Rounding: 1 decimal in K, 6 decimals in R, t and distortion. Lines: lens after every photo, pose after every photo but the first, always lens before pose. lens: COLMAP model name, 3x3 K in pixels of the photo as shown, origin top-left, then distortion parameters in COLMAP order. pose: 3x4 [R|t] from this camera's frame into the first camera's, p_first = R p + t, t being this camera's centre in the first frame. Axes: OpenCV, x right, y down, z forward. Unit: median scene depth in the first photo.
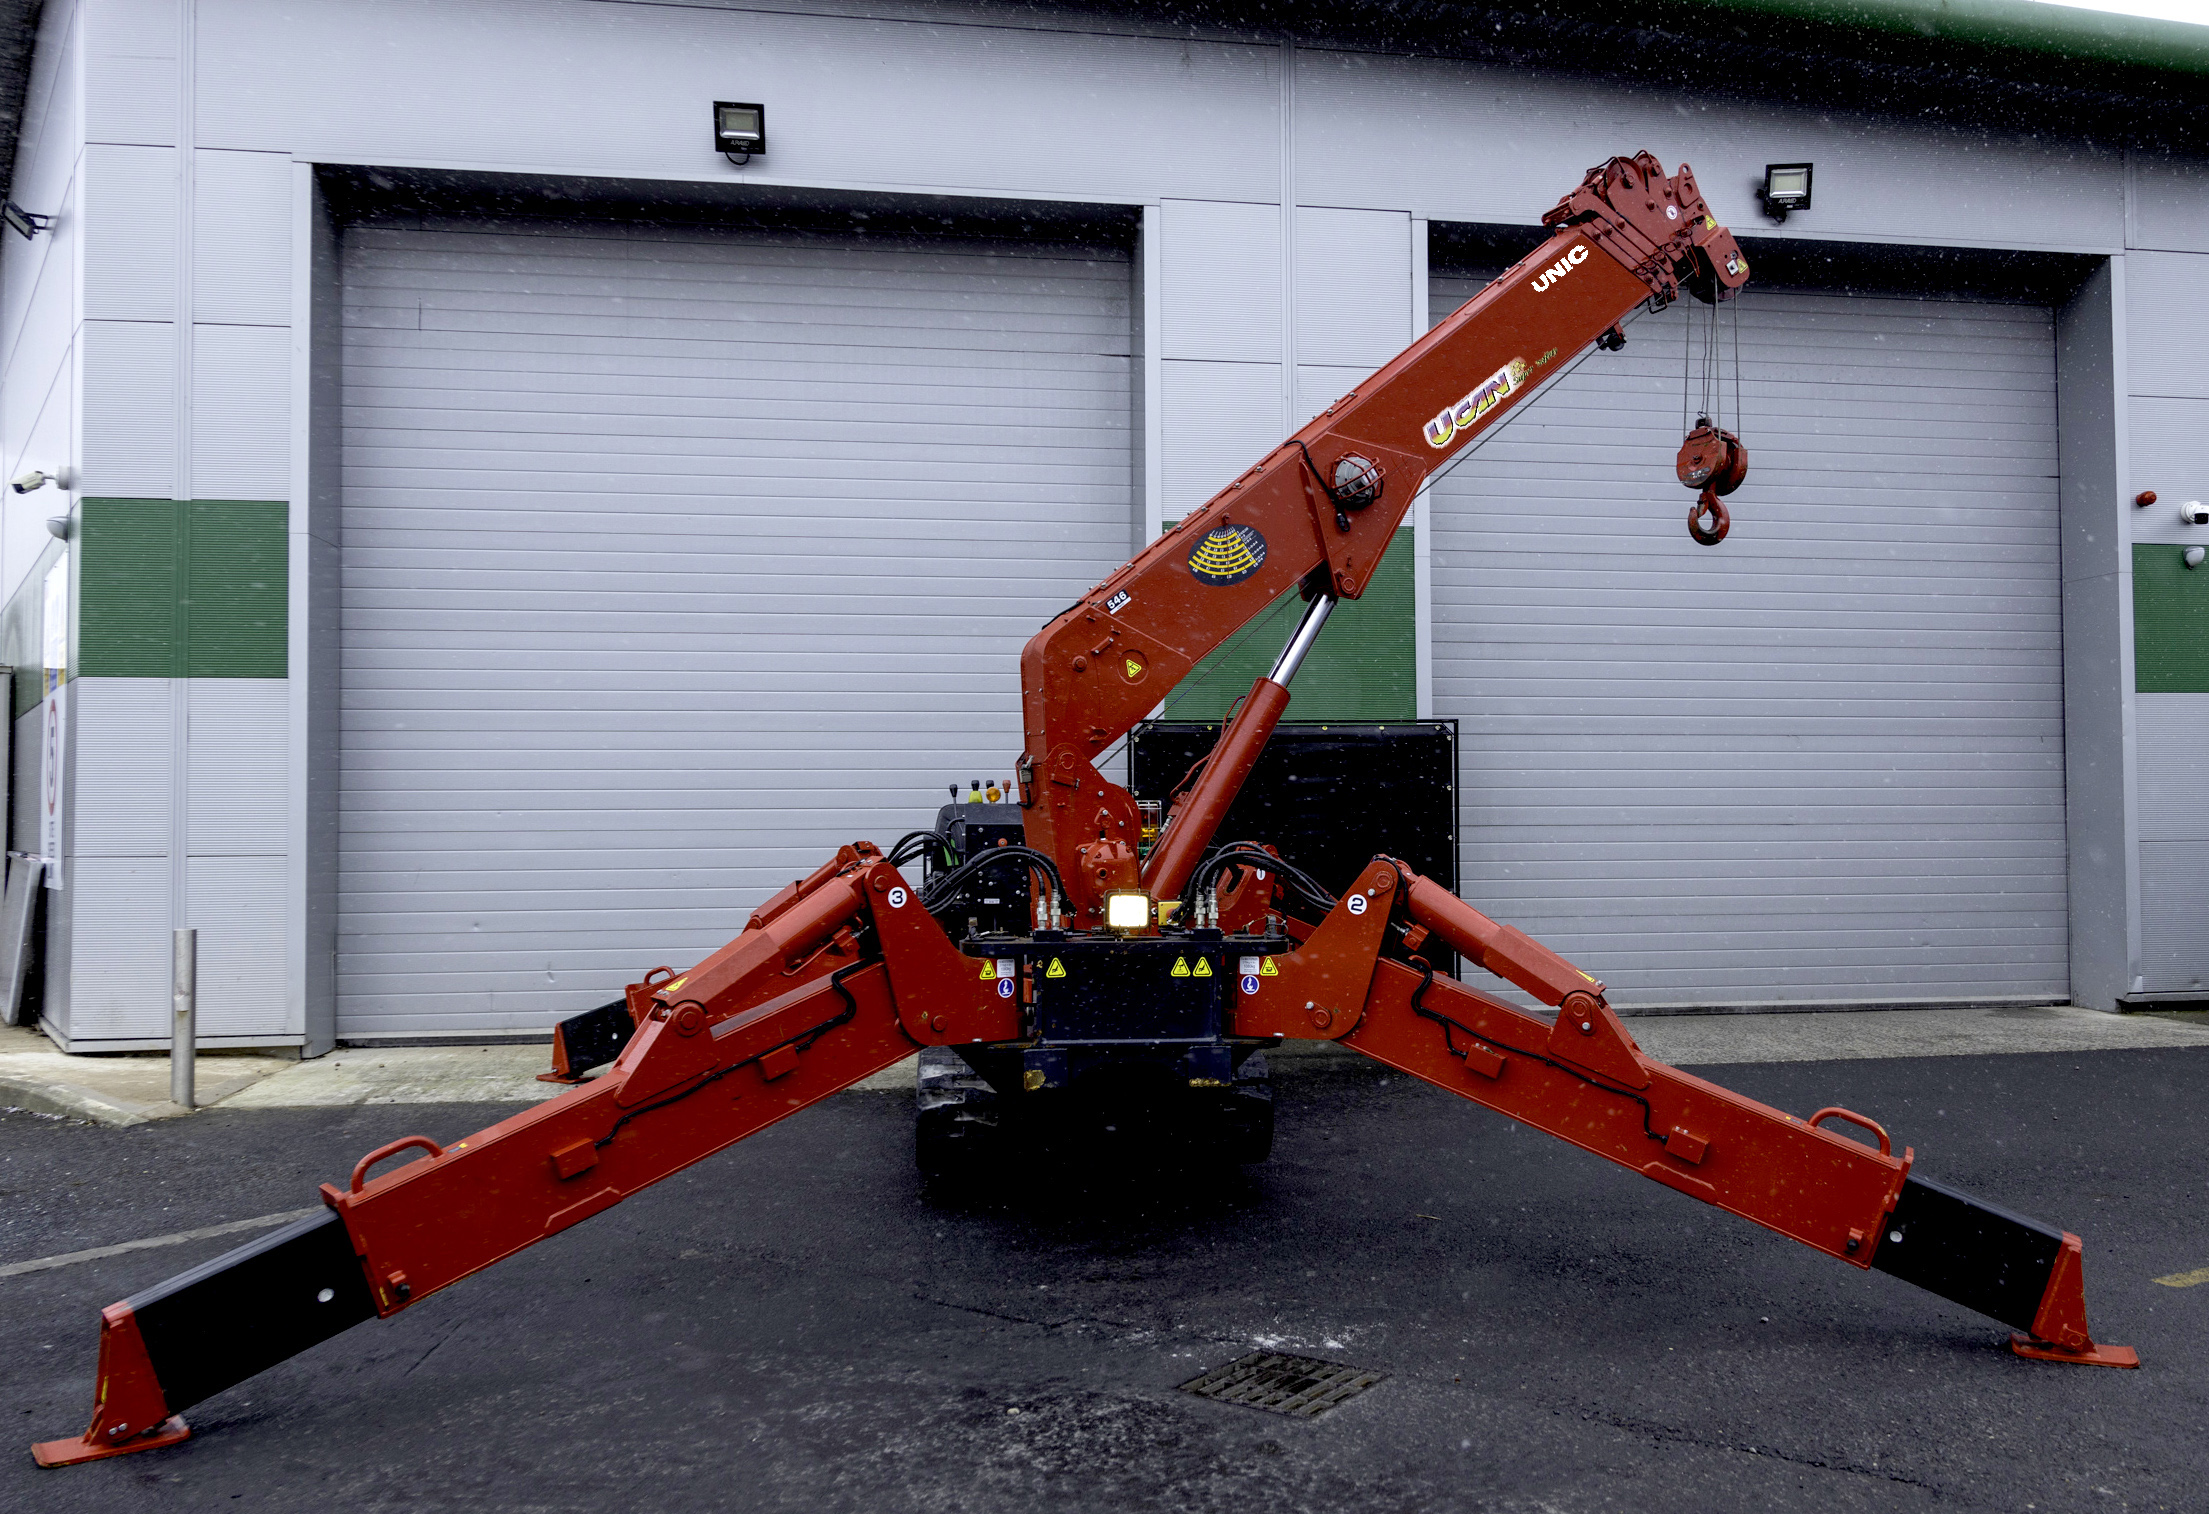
lens RADIAL K [[1784.2, 0, 1167.7], [0, 1784.2, 751.0], [0, 0, 1]] dist [0.010501, -0.005347]
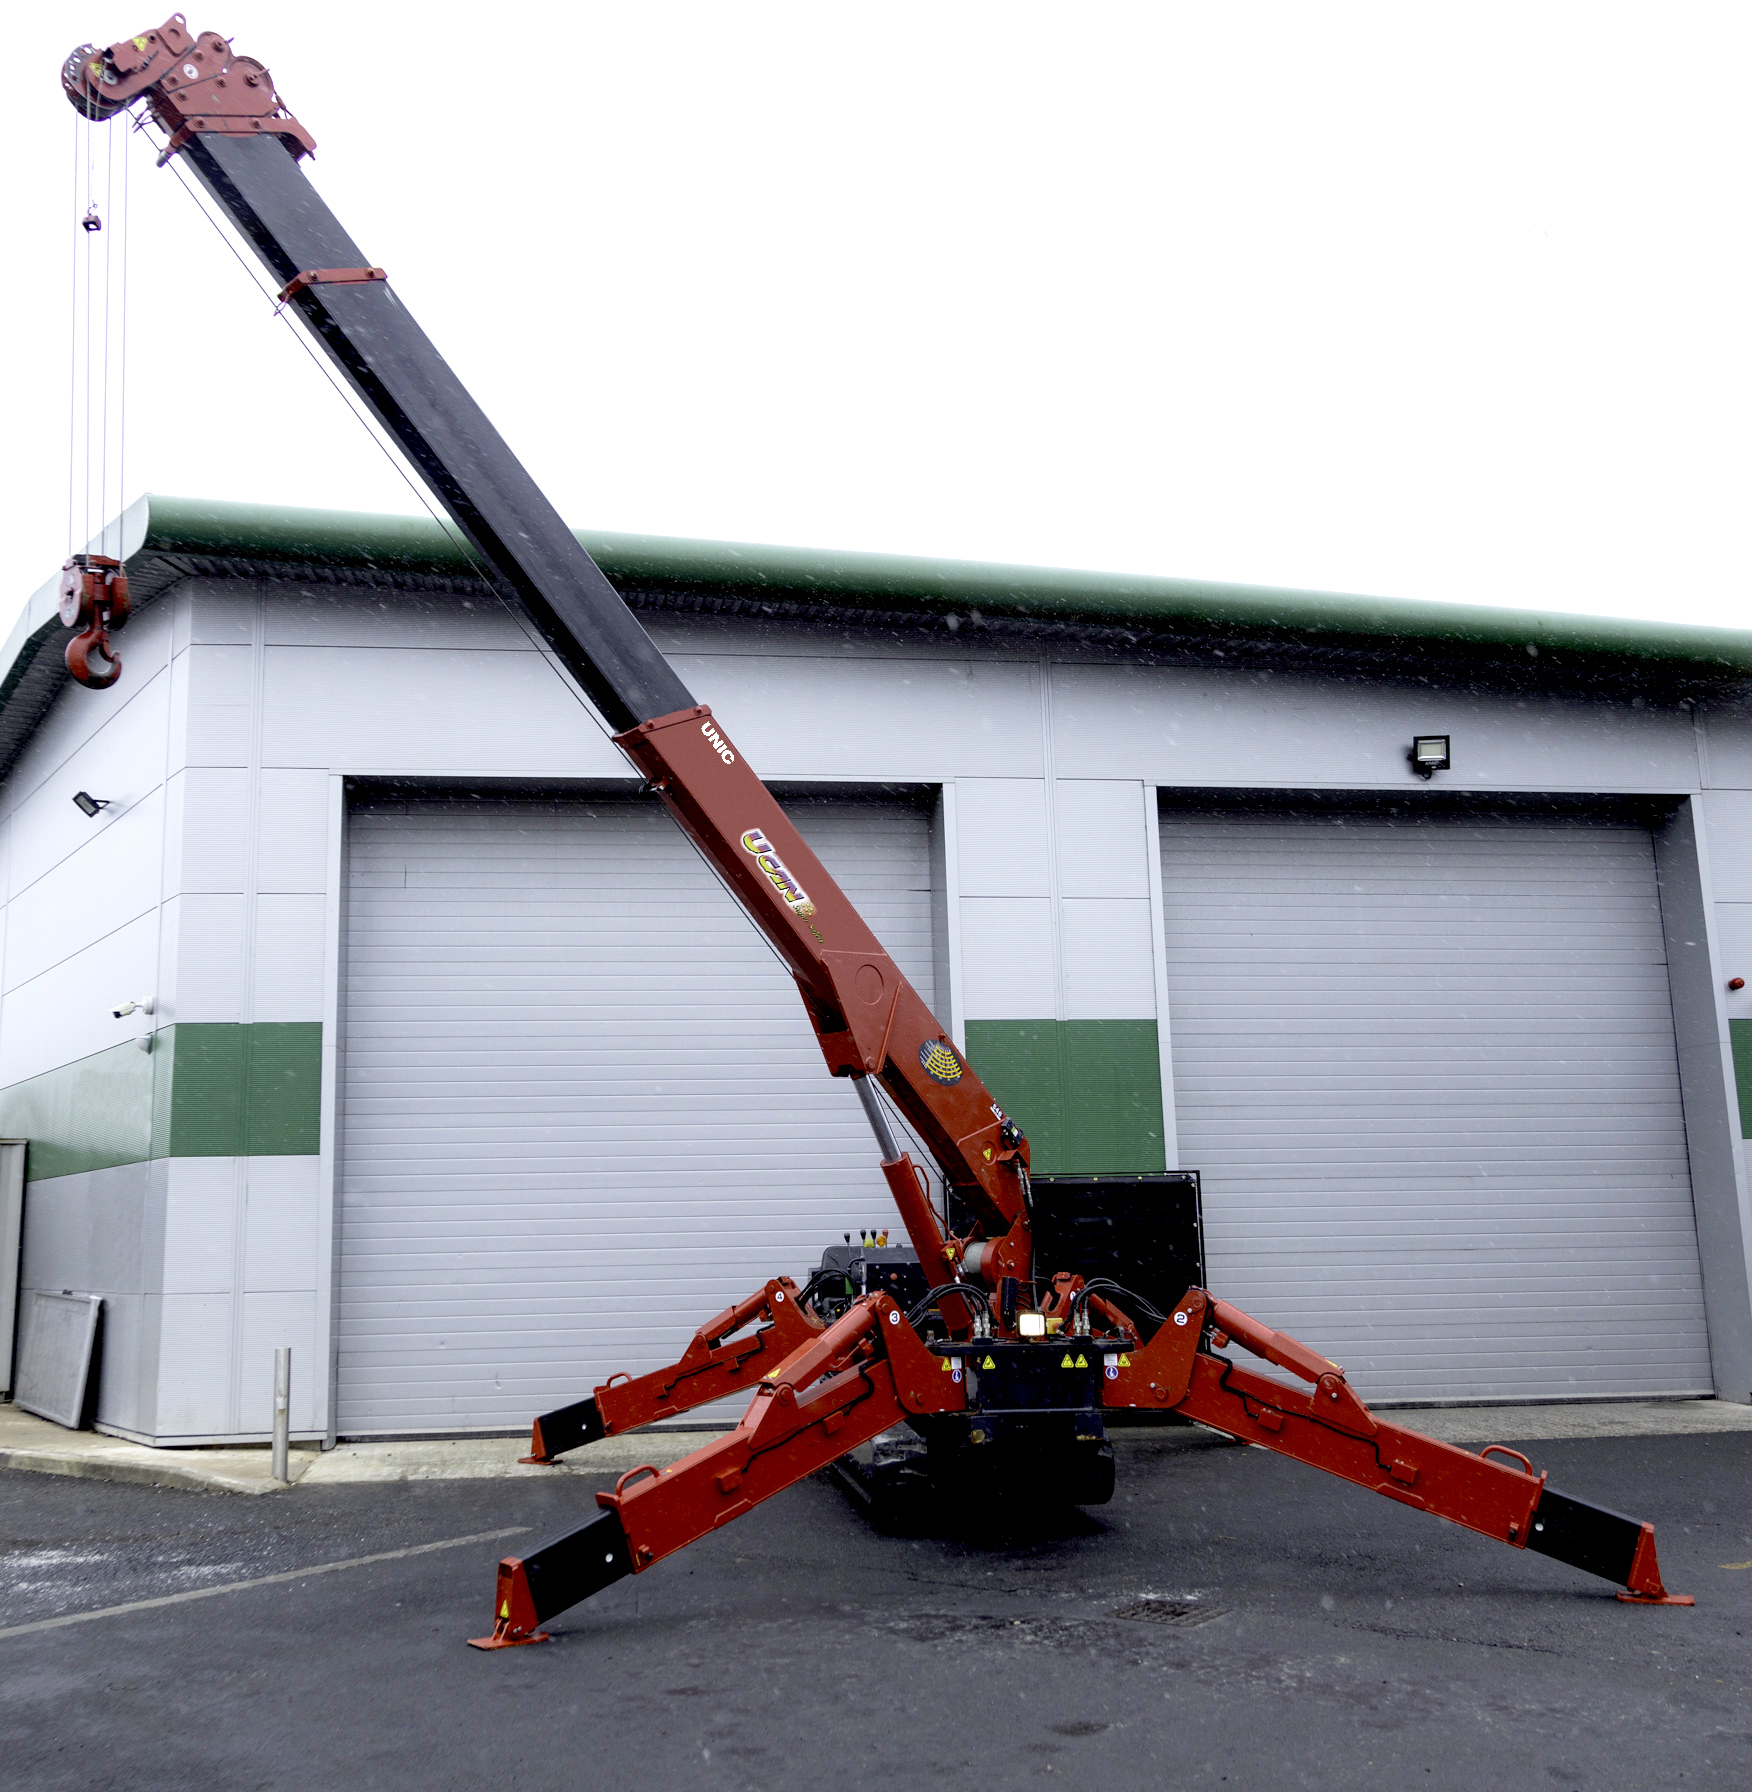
lens RADIAL K [[1784.9, 0, 779.9], [0, 1784.9, 895.4], [0, 0, 1]] dist [0.010235, 0.002774]
pose [[0.999268, -0.019624, -0.032842, -0.117926], [0.014516, 0.988714, -0.149112, -0.033351], [0.035397, 0.148526, 0.988275, -0.391452]]
